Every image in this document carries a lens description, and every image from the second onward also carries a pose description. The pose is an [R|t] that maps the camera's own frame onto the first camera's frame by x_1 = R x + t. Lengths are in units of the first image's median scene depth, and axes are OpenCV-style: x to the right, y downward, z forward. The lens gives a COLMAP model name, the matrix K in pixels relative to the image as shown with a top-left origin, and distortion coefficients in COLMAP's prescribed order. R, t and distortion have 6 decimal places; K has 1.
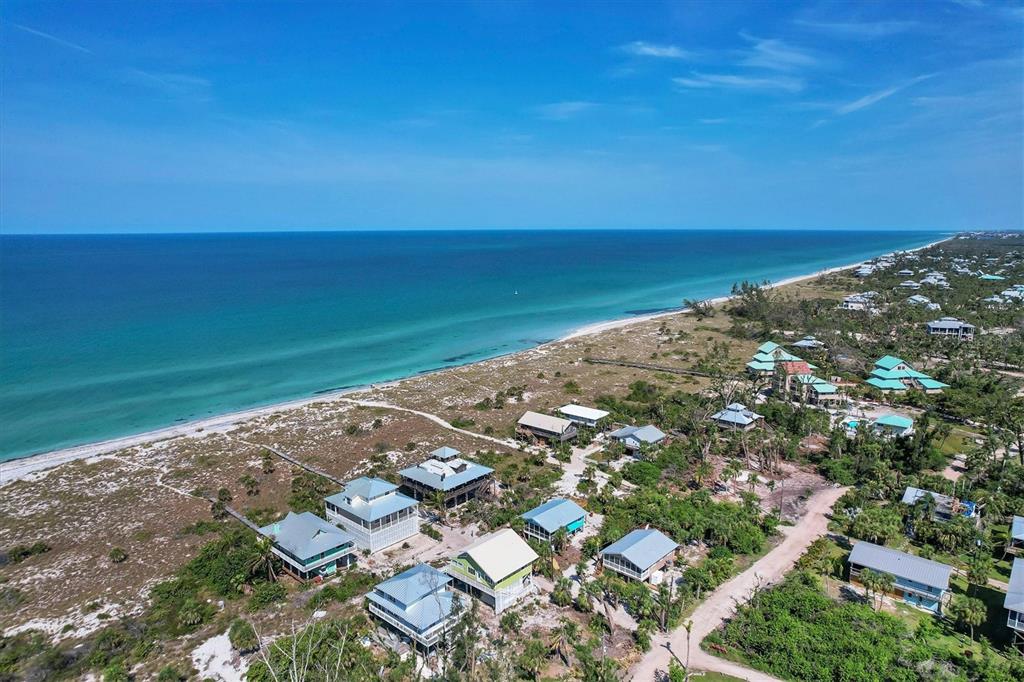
lens RADIAL K [[651.6, 0, 509.4], [0, 651.6, 356.0], [0, 0, 1]] dist [-0.078694, 0.070561]
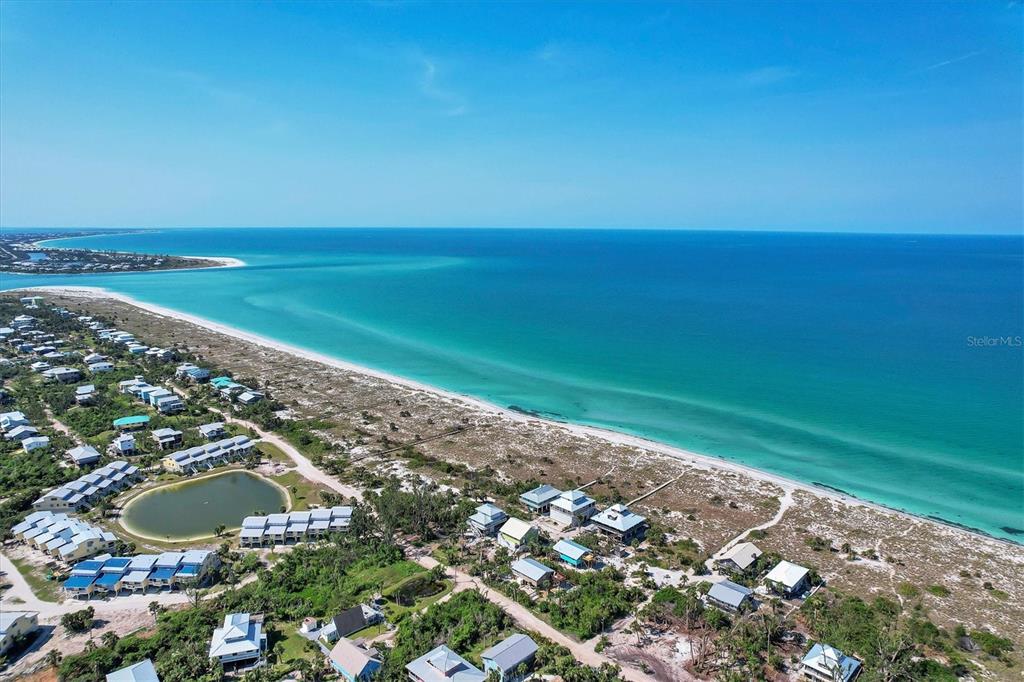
lens RADIAL K [[651.6, 0, 509.4], [0, 651.6, 356.0], [0, 0, 1]] dist [-0.078694, 0.070561]
pose [[-0.049223, 0.203286, -0.977881, 1.546114], [-0.201934, 0.956823, 0.209073, -0.549615], [0.978161, 0.207759, -0.006048, 0.642933]]
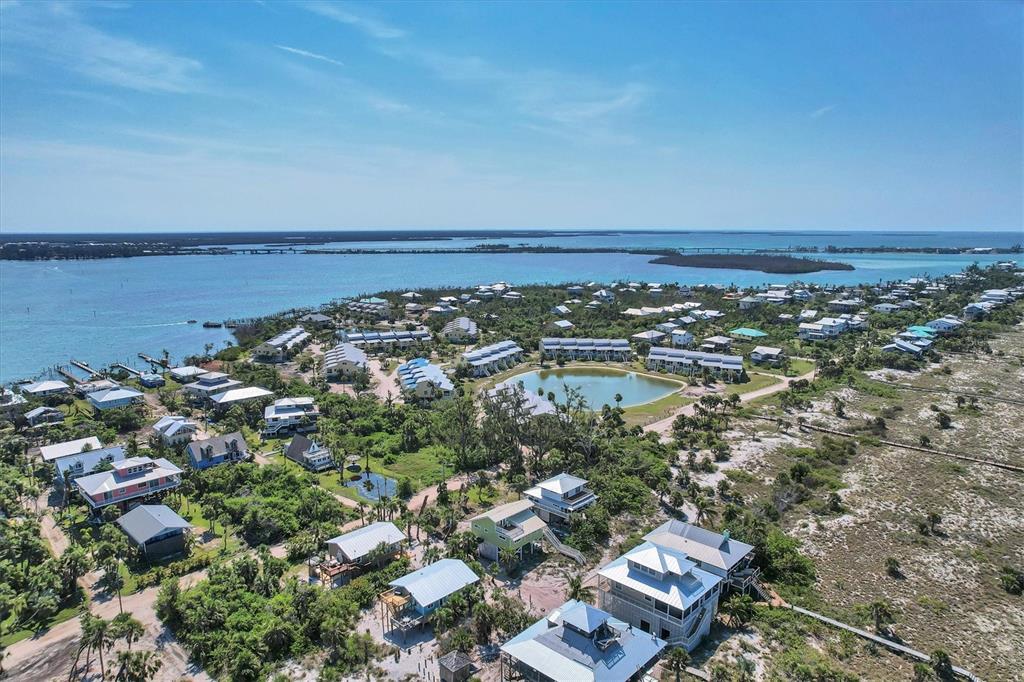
lens RADIAL K [[651.6, 0, 509.4], [0, 651.6, 356.0], [0, 0, 1]] dist [-0.078694, 0.070561]
pose [[-0.999675, -0.000948, 0.025489, -0.045420], [0.008862, 0.924155, 0.381915, -0.293242], [-0.023918, 0.382017, -0.923846, 1.461395]]
